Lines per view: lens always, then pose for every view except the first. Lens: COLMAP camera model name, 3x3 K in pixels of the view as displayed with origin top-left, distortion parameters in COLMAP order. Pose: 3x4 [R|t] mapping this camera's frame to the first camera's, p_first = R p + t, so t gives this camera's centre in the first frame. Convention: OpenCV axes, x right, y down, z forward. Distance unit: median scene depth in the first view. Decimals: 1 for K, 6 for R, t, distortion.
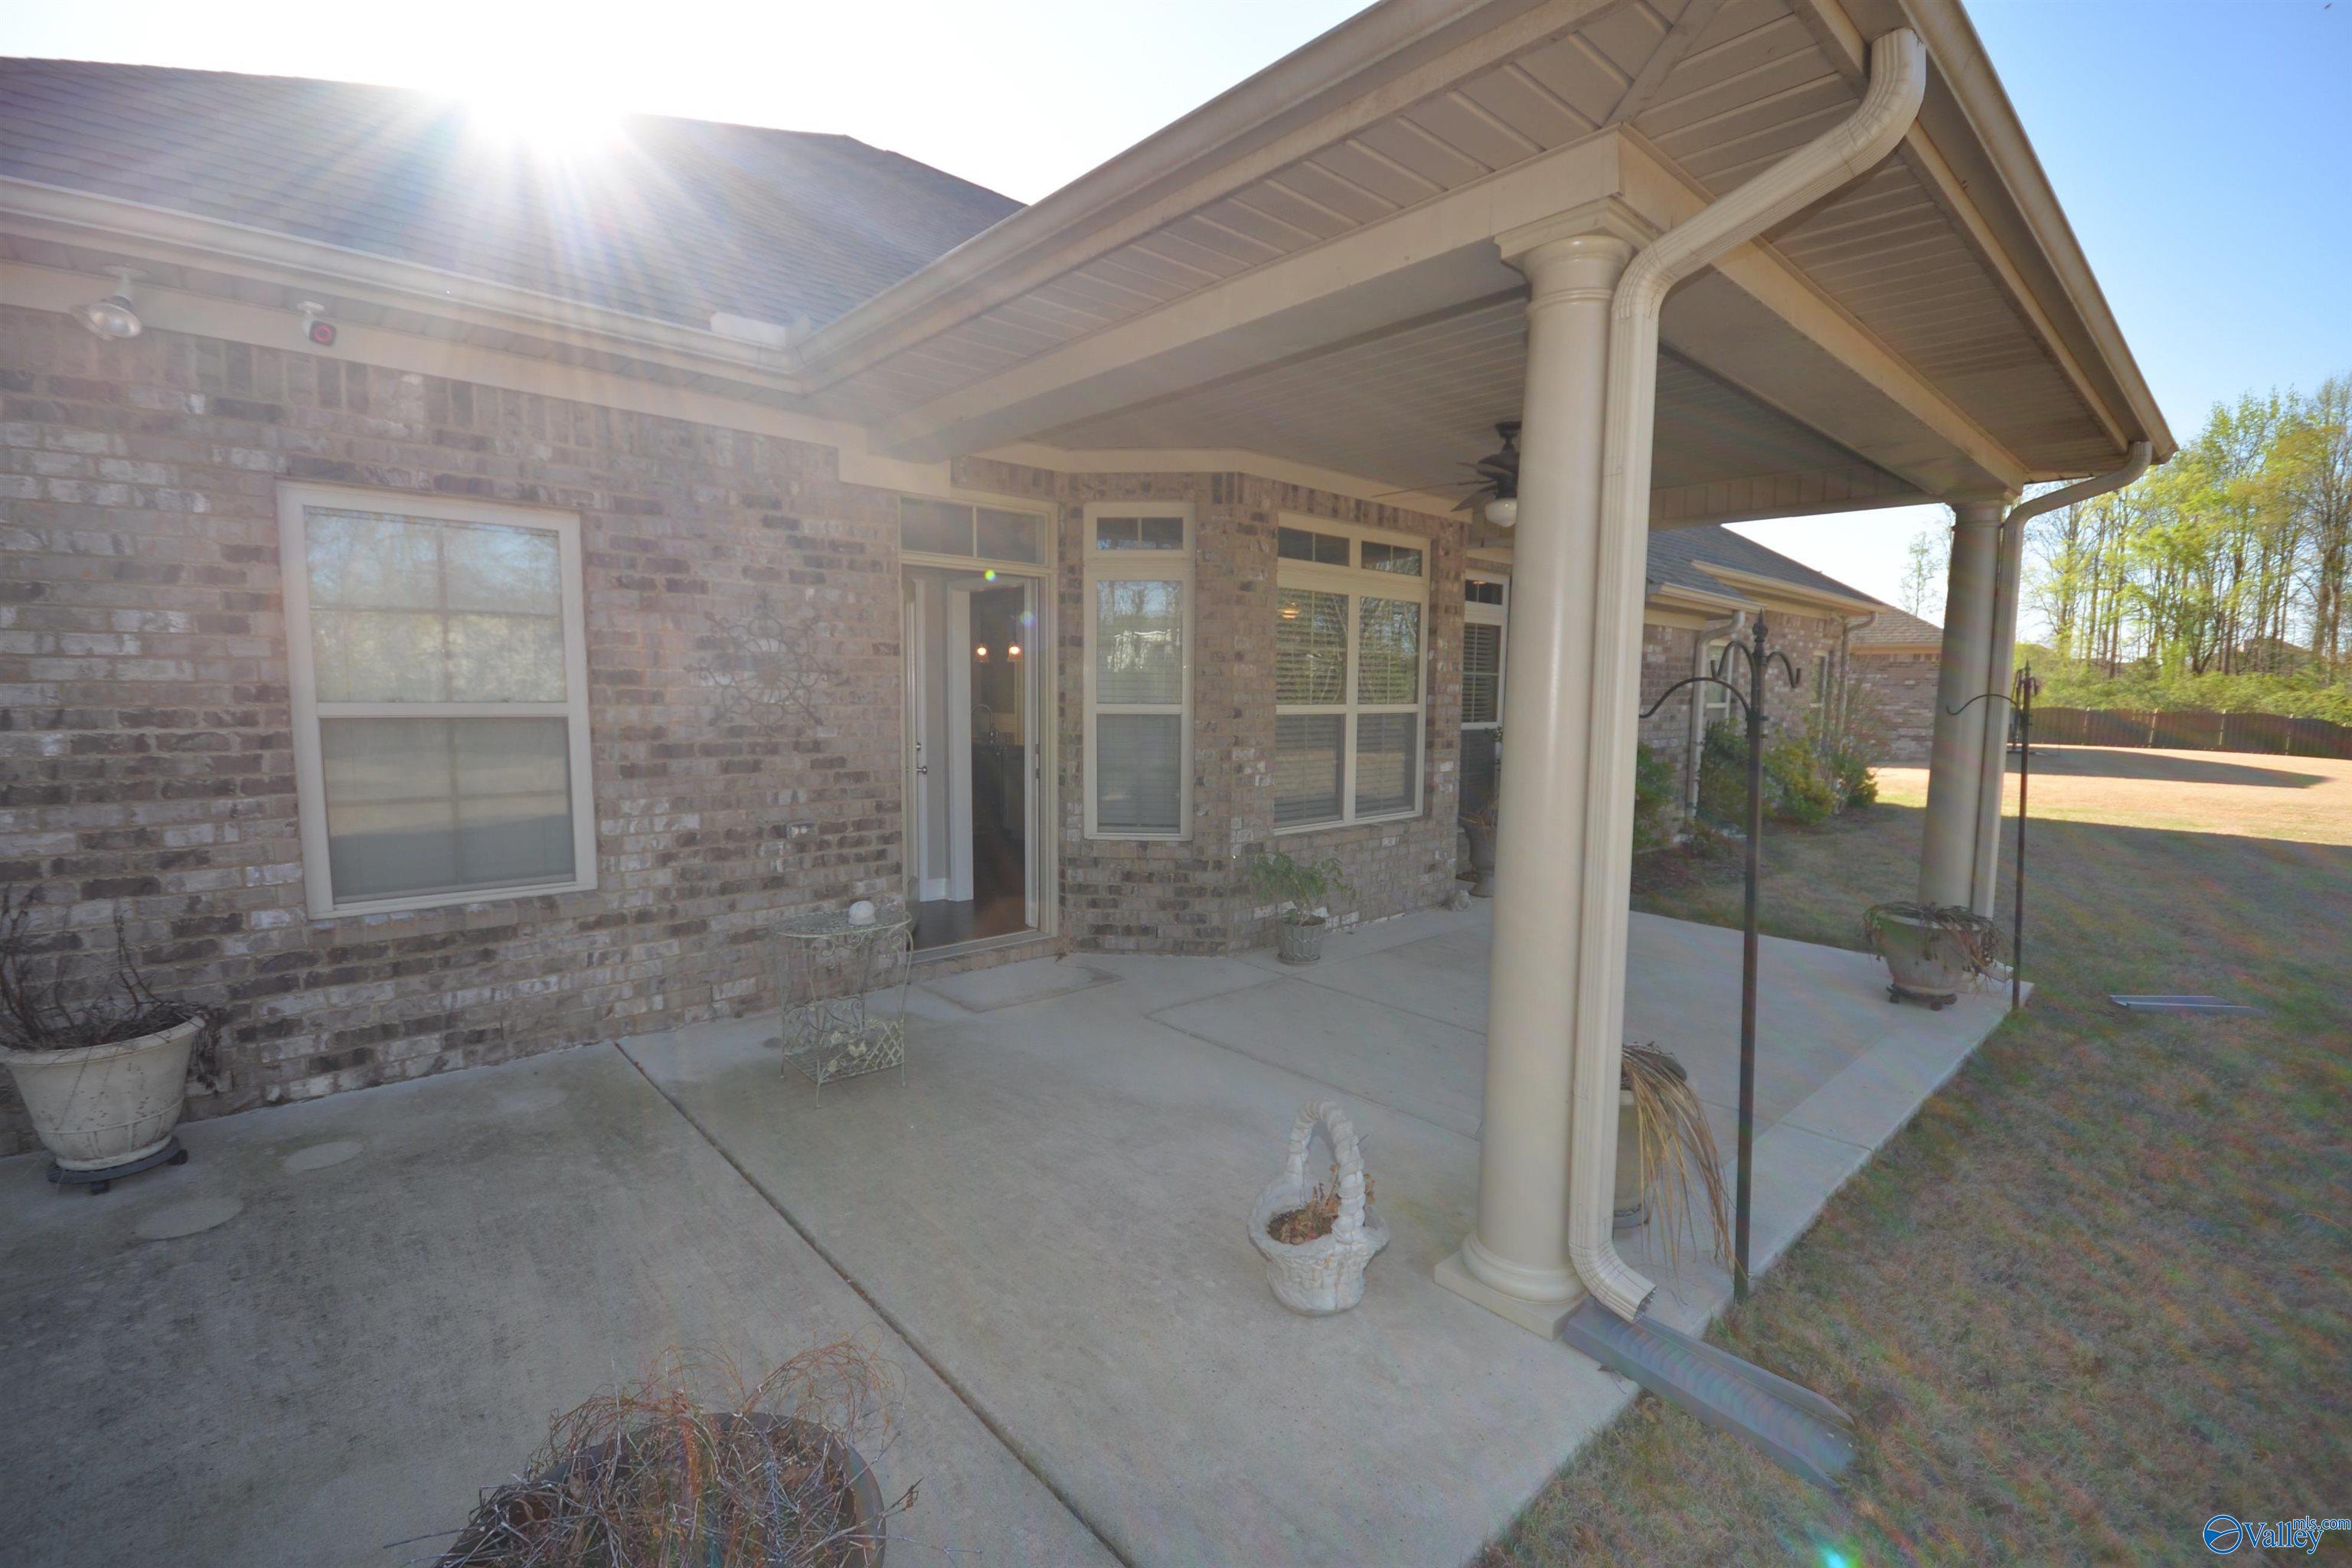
lens RADIAL K [[1032.3, 0, 1176.6], [0, 1032.3, 784.8], [0, 0, 1]] dist [-0.008230, 0.000519]
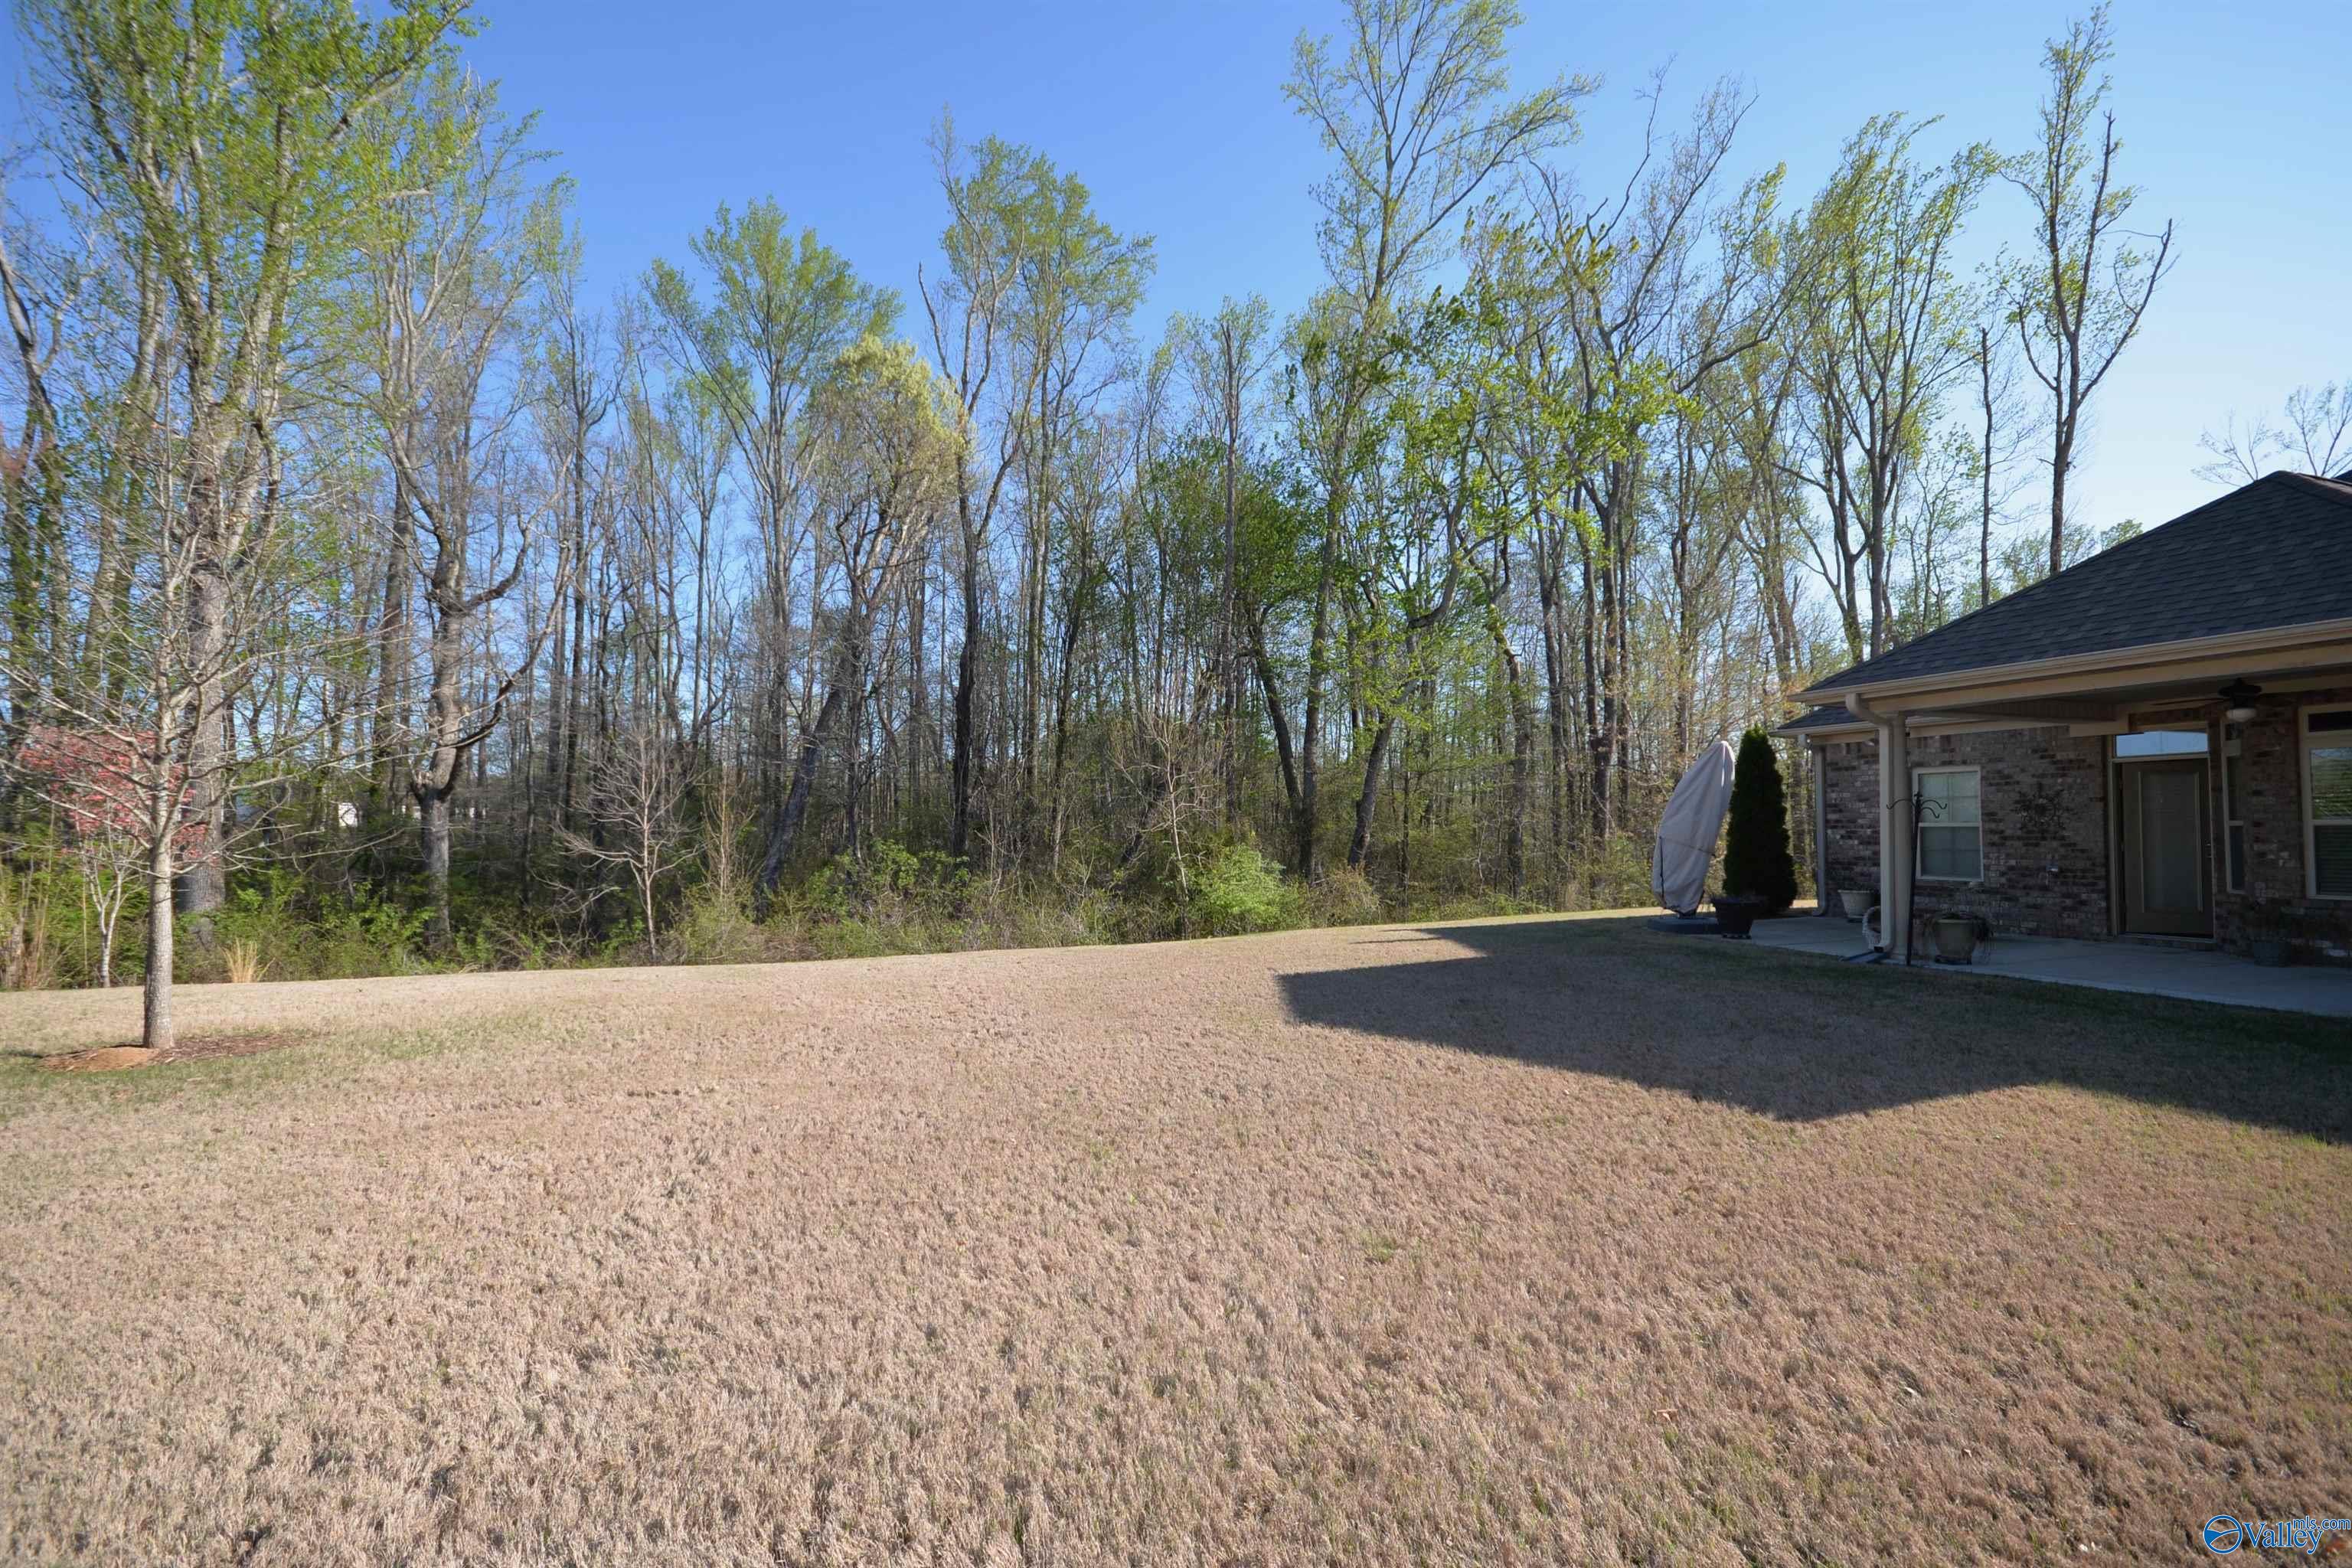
lens RADIAL K [[1032.3, 0, 1175.6], [0, 1032.3, 786.6], [0, 0, 1]] dist [-0.008230, 0.000519]
pose [[-0.379011, -0.061734, -0.923331, 2.895140], [-0.110706, 0.993631, -0.020991, 0.134689], [0.918746, 0.094263, -0.383432, -0.083120]]
